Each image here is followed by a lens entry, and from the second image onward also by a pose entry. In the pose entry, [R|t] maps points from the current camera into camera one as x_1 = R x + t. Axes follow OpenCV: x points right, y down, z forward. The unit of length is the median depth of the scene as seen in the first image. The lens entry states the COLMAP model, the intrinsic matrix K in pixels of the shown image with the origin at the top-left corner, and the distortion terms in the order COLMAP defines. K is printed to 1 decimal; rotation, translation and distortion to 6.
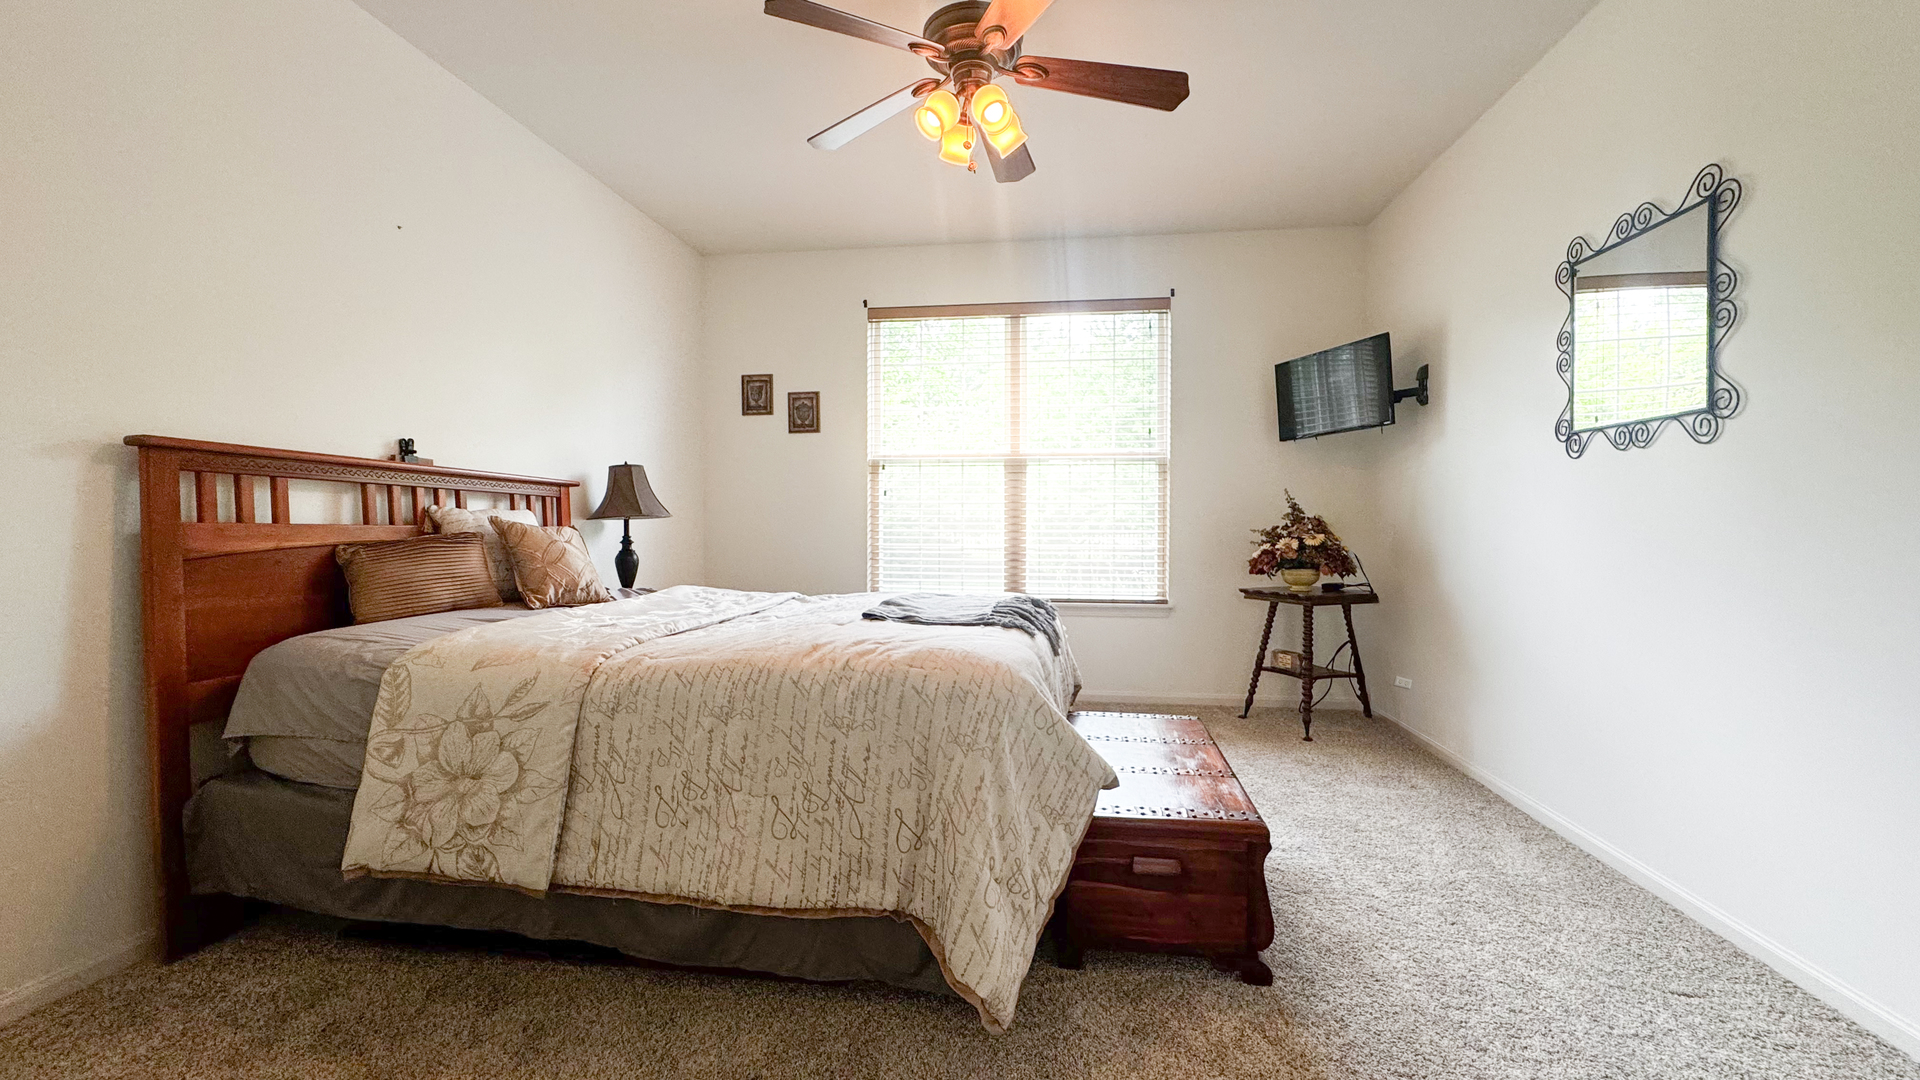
lens RADIAL K [[763.9, 0, 955.2], [0, 763.9, 538.4], [0, 0, 1]] dist [0.000165, 0.000109]
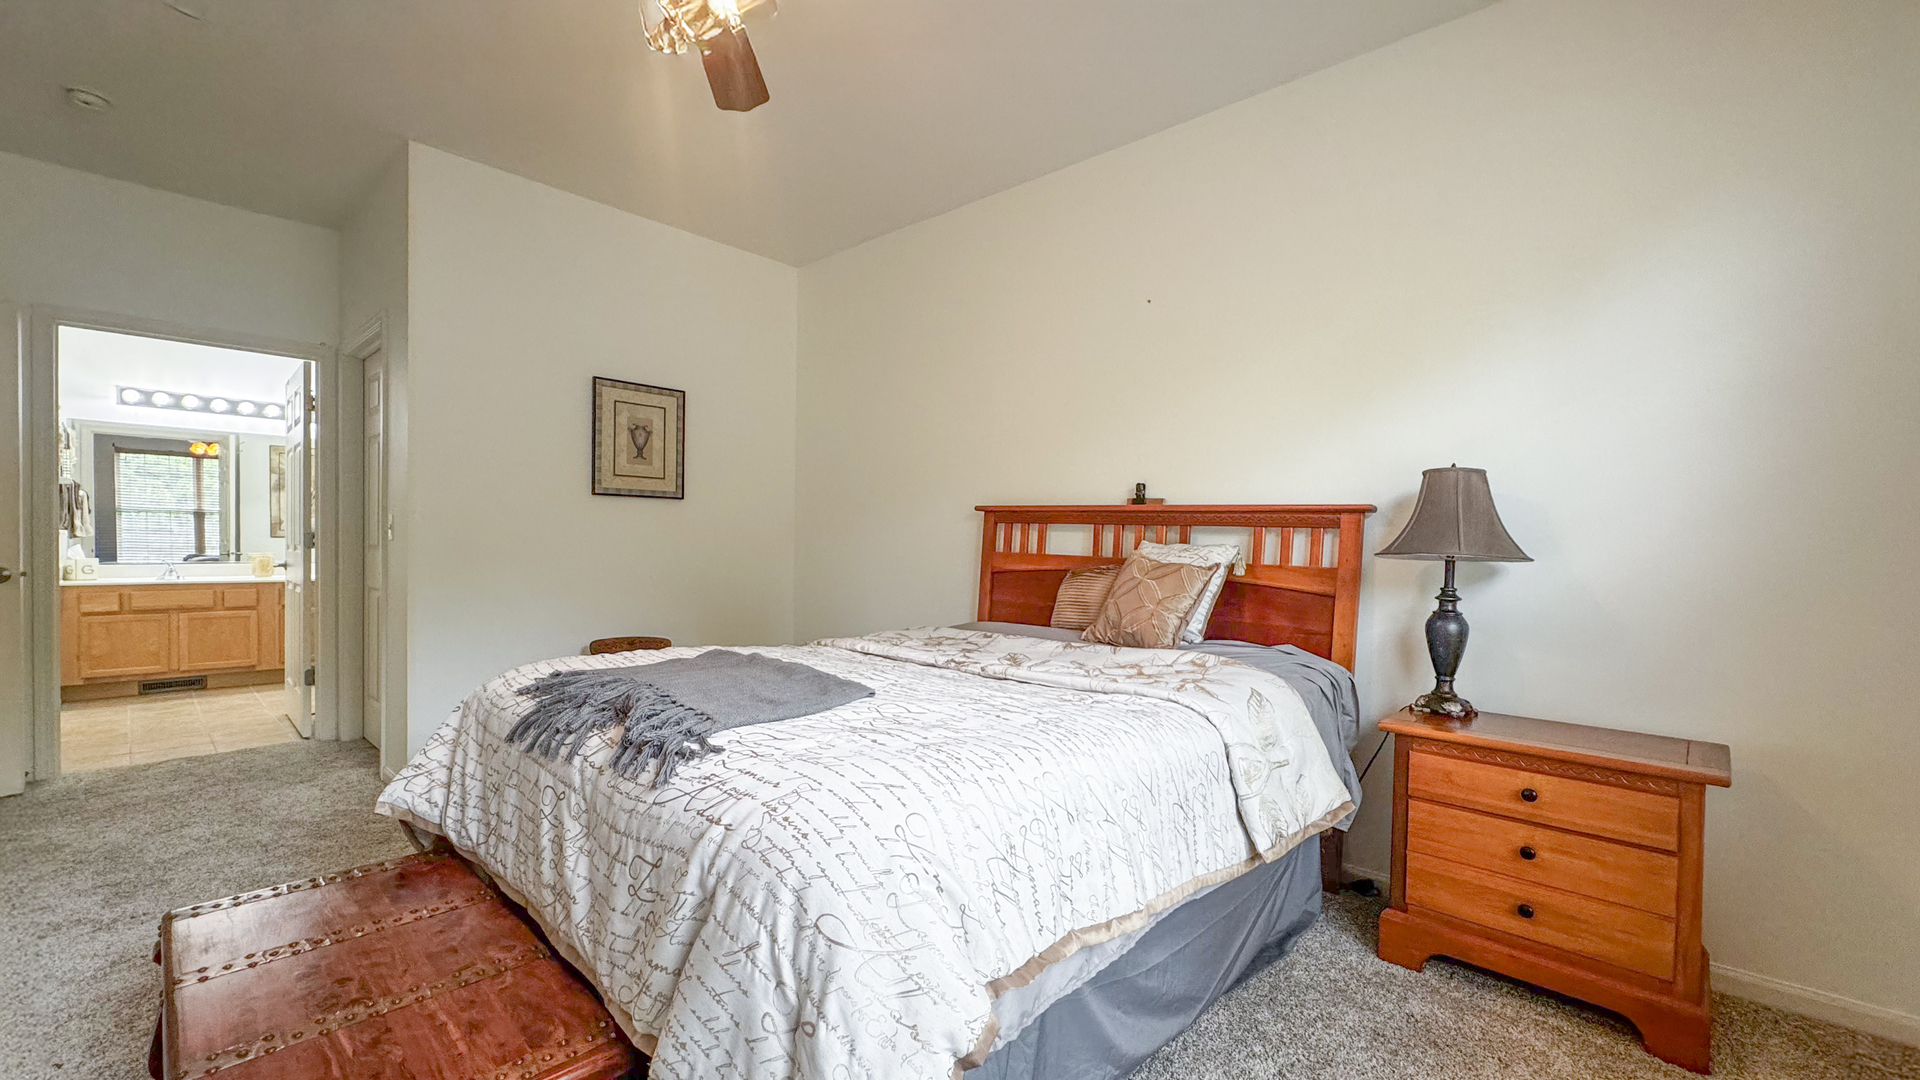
lens RADIAL K [[786.9, 0, 960.0], [0, 786.9, 540.0], [0, 0, 1]] dist [-0.000741, -0.000107]
pose [[-0.525694, -0.008597, -0.850630, 0.404510], [-0.036880, 0.999239, 0.012694, -0.044945], [0.849874, 0.038045, -0.525611, 1.261907]]
